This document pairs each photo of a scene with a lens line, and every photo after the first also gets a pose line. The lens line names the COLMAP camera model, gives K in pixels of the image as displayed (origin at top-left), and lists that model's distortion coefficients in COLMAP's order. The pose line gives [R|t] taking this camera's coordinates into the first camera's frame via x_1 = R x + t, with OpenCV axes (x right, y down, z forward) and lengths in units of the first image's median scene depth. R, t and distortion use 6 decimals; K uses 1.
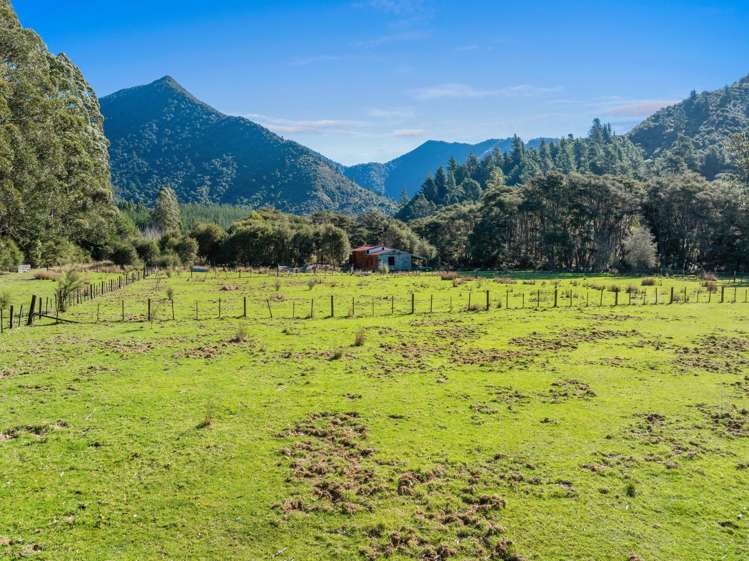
lens RADIAL K [[530.4, 0, 374.5], [0, 530.4, 280.5], [0, 0, 1]] dist [-0.041508, 0.001060]
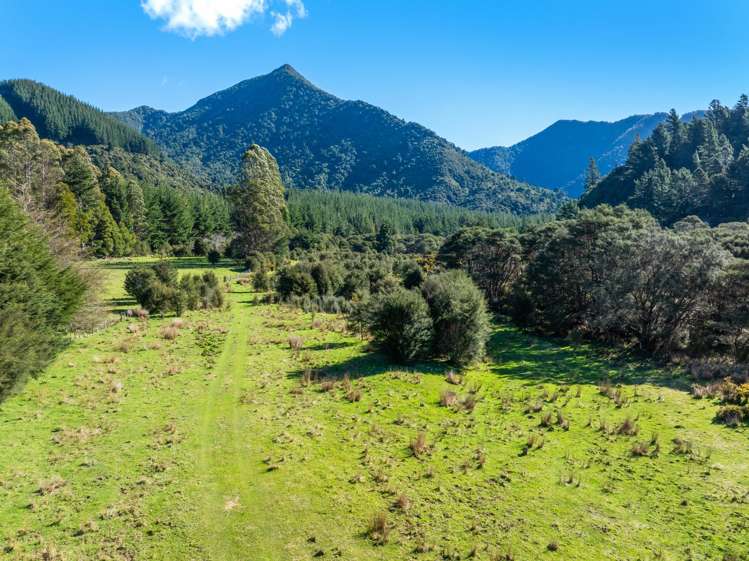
lens RADIAL K [[530.4, 0, 374.5], [0, 530.4, 280.5], [0, 0, 1]] dist [-0.041508, 0.001060]
pose [[0.977659, 0.015407, -0.209634, -0.391681], [-0.011311, 0.999721, 0.020724, -0.116734], [0.209895, -0.017890, 0.977560, 1.192858]]
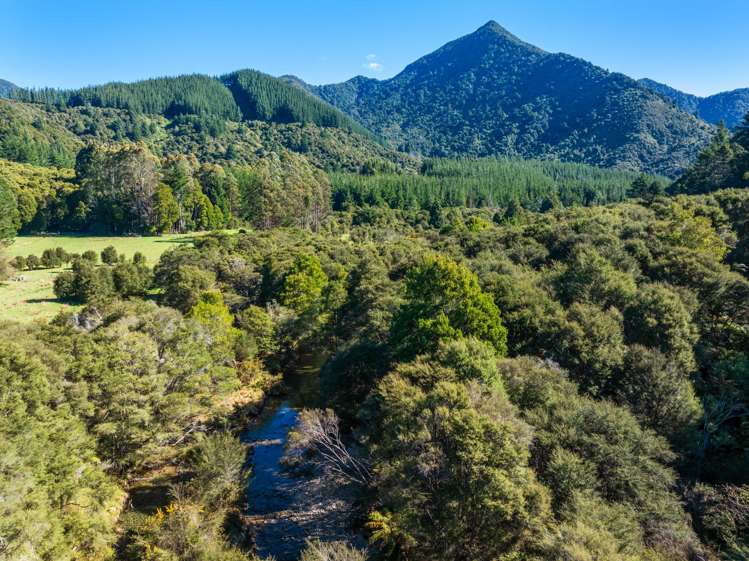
lens RADIAL K [[530.4, 0, 374.5], [0, 530.4, 280.5], [0, 0, 1]] dist [-0.041508, 0.001060]
pose [[0.815784, 0.081762, -0.572548, 0.442749], [-0.026038, 0.994145, 0.104867, -0.191566], [0.577770, -0.070641, 0.813137, 1.129908]]
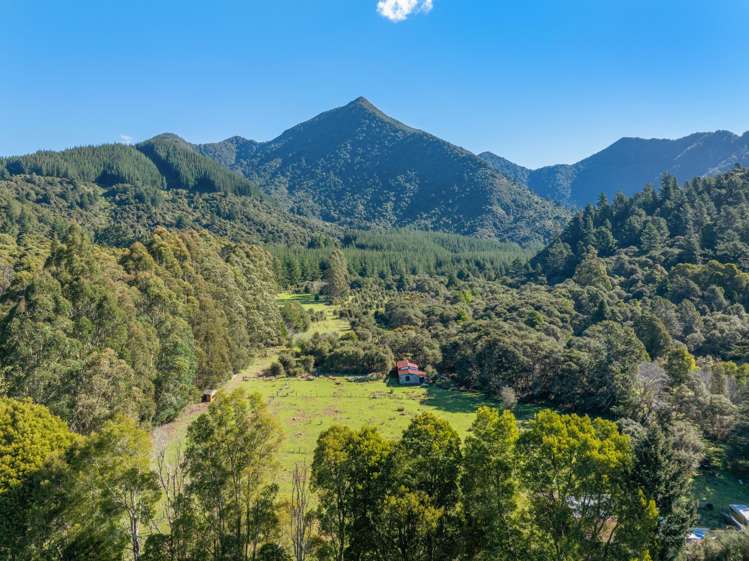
lens RADIAL K [[530.4, 0, 374.5], [0, 530.4, 280.5], [0, 0, 1]] dist [-0.041508, 0.001060]
pose [[0.938312, 0.018017, -0.345320, 0.411540], [-0.016965, 0.999838, 0.006069, -0.282433], [0.345374, 0.000164, 0.938465, -0.574409]]
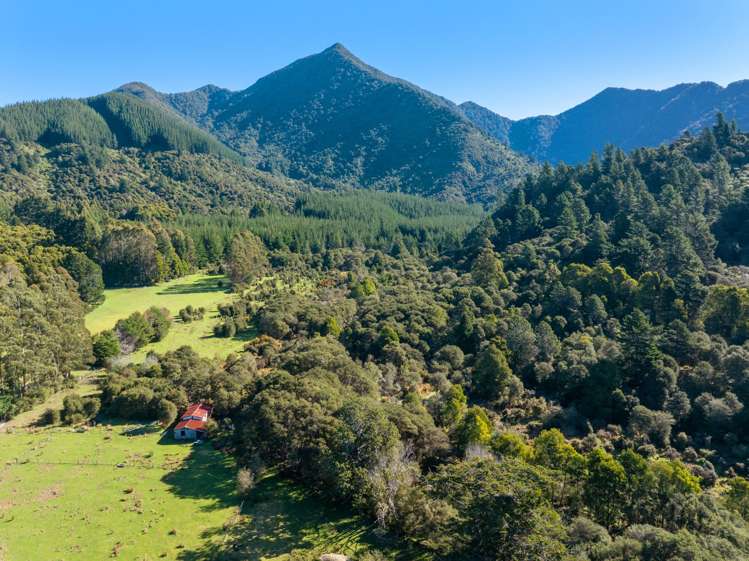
lens RADIAL K [[530.4, 0, 374.5], [0, 530.4, 280.5], [0, 0, 1]] dist [-0.041508, 0.001060]
pose [[0.945063, 0.047619, -0.323400, 0.811497], [-0.015793, 0.994829, 0.100333, -0.498680], [0.326505, -0.089713, 0.940928, -0.233638]]
